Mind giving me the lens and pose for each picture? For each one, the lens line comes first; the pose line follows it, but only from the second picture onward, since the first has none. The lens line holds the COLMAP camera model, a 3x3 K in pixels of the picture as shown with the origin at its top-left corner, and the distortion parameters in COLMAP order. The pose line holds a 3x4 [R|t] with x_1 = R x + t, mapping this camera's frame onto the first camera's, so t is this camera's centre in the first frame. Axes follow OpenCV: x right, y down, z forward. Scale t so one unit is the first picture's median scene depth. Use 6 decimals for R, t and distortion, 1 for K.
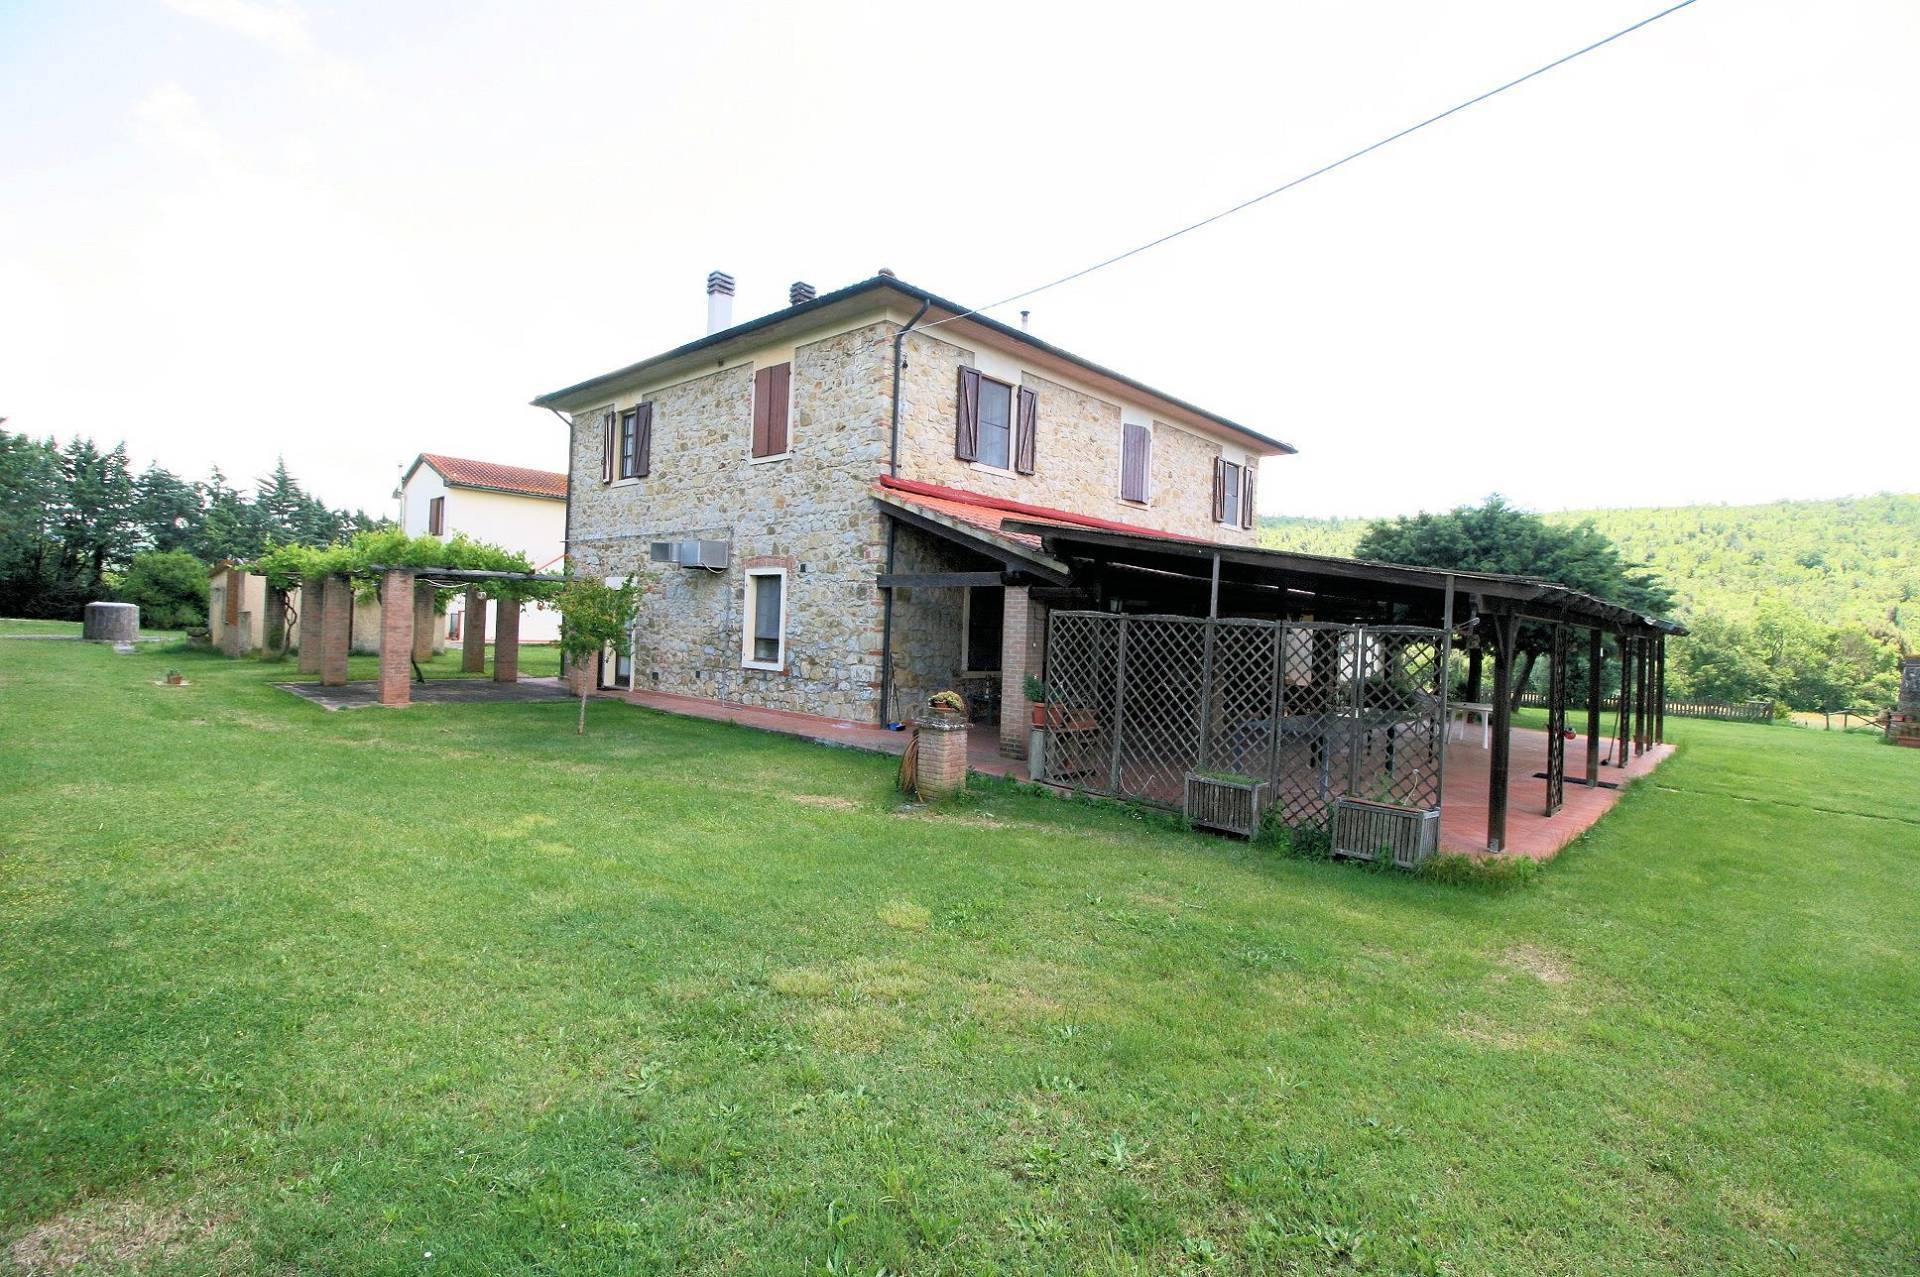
lens RADIAL K [[879.0, 0, 960.0], [0, 879.0, 638.5], [0, 0, 1]] dist [-0.001853, -0.000532]
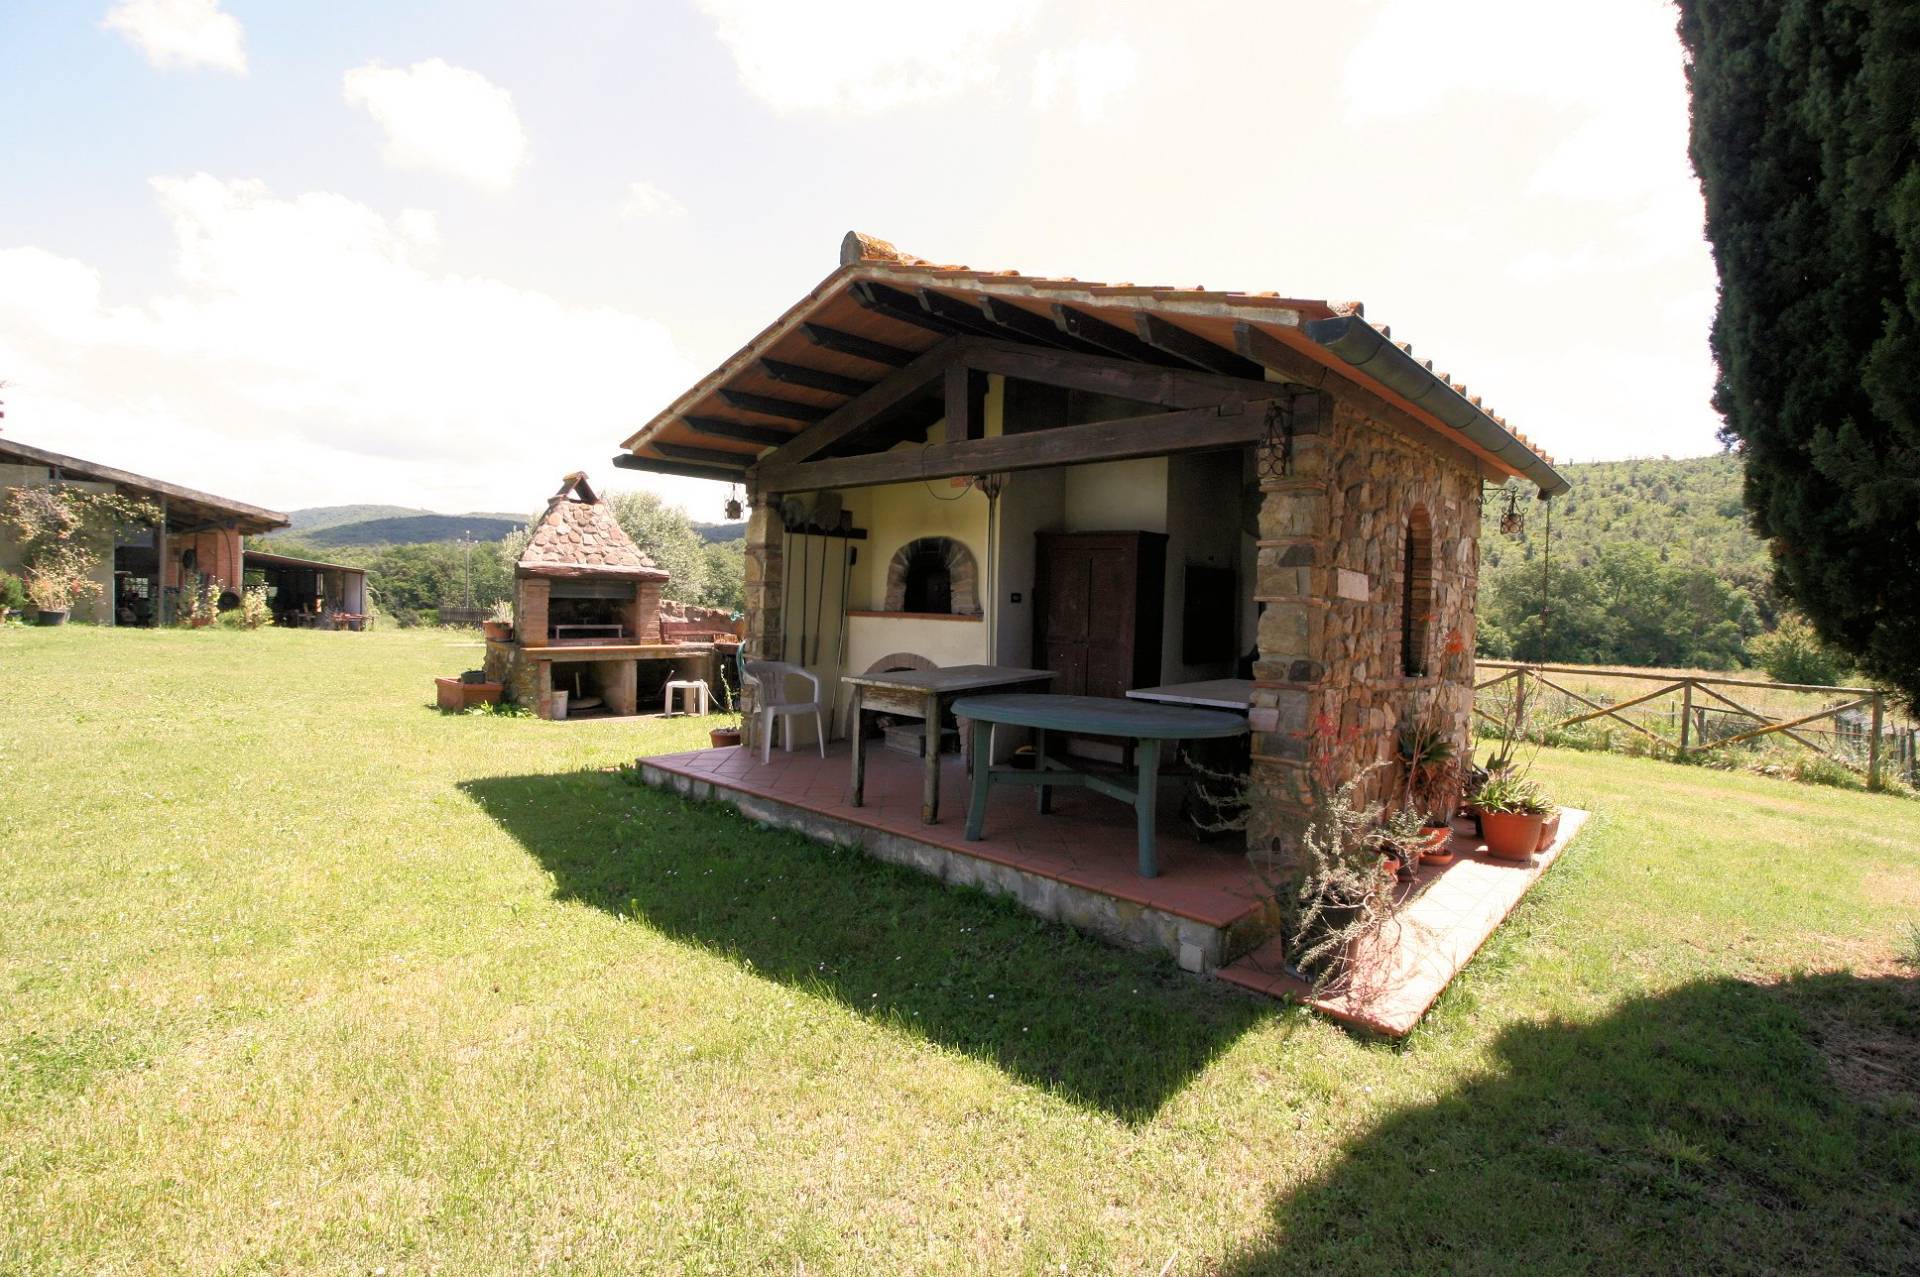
lens RADIAL K [[879.0, 0, 960.0], [0, 879.0, 638.5], [0, 0, 1]] dist [-0.001853, -0.000532]
pose [[0.999652, -0.018719, 0.018611, 0.115532], [0.018149, 0.999375, 0.030325, 0.007304], [-0.019167, -0.029977, 0.999367, 0.056776]]
